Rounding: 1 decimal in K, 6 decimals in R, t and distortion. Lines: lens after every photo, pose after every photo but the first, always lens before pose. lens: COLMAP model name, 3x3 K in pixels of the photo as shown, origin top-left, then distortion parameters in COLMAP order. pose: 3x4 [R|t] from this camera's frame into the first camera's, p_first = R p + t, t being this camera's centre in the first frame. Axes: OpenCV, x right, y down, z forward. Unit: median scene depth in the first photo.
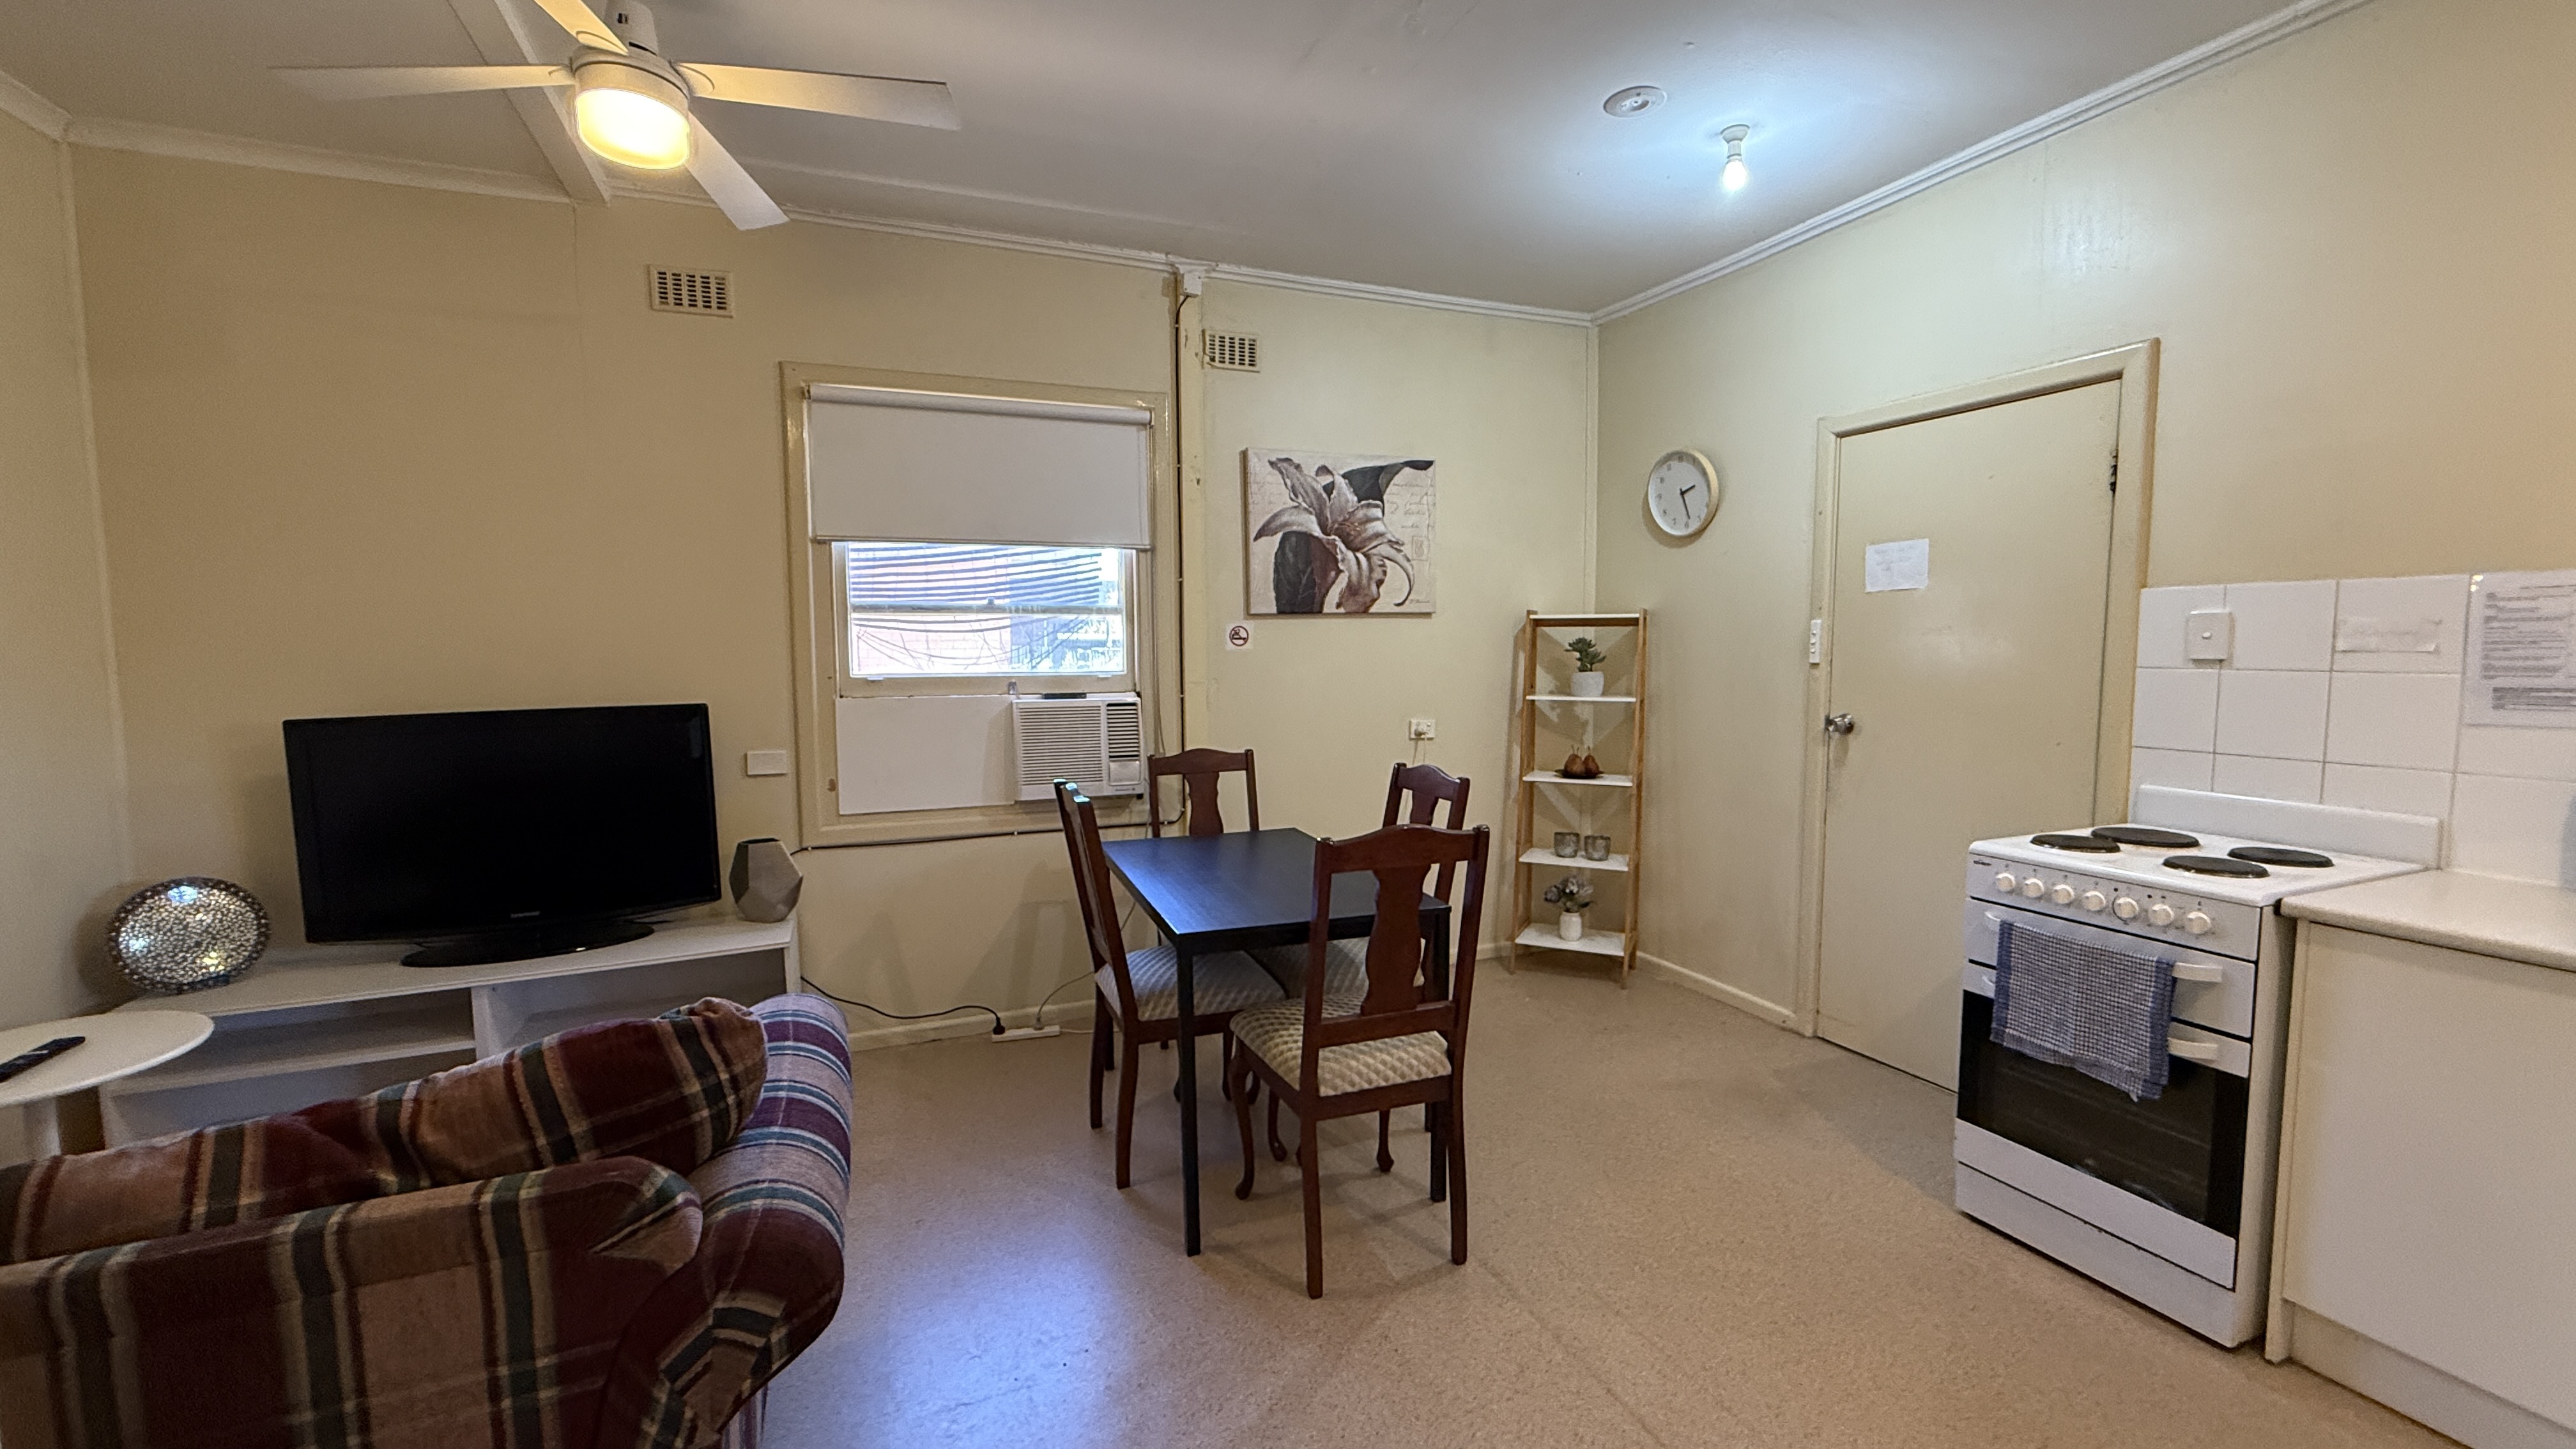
lens RADIAL K [[1055.0, 0, 1300.3], [0, 1055.0, 730.0], [0, 0, 1]] dist [0.000311, 0.000043]
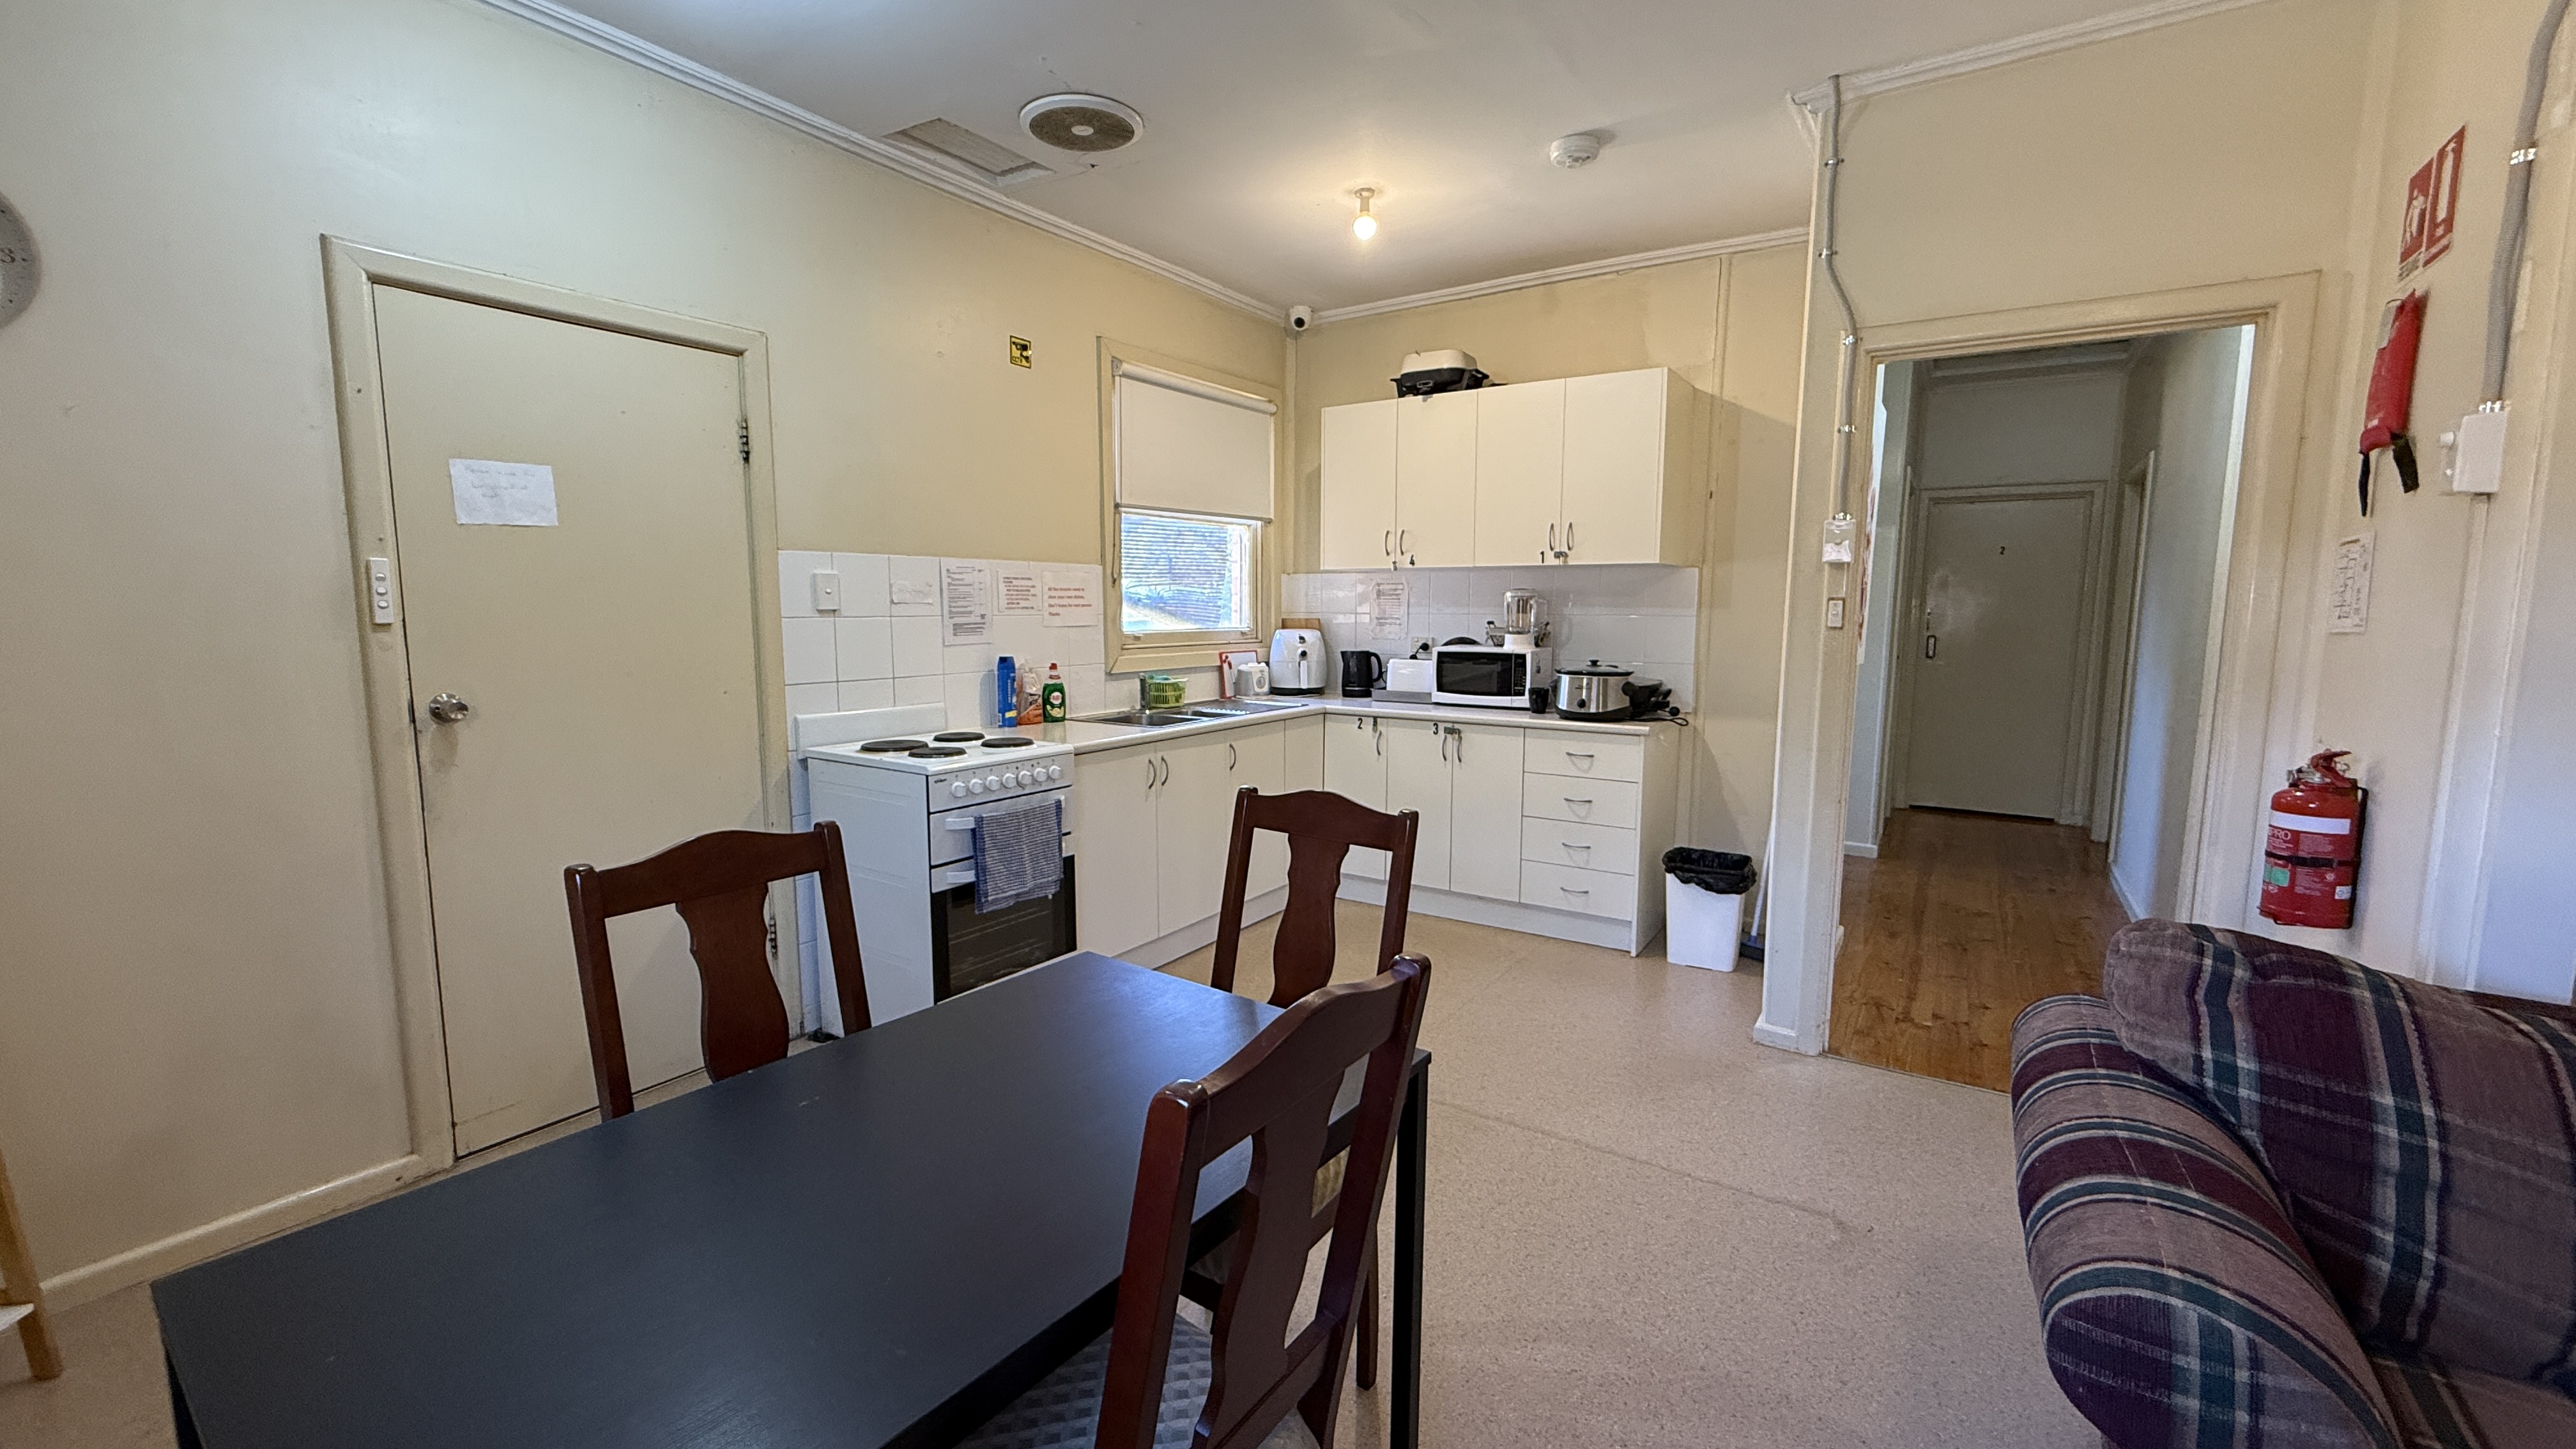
lens RADIAL K [[1055.0, 0, 1300.3], [0, 1055.0, 730.0], [0, 0, 1]] dist [0.000311, 0.000043]
pose [[-0.555868, -0.089167, 0.826475, -0.536219], [0.075393, 0.984725, 0.156948, -0.081567], [-0.827845, 0.149553, -0.540654, 1.250216]]
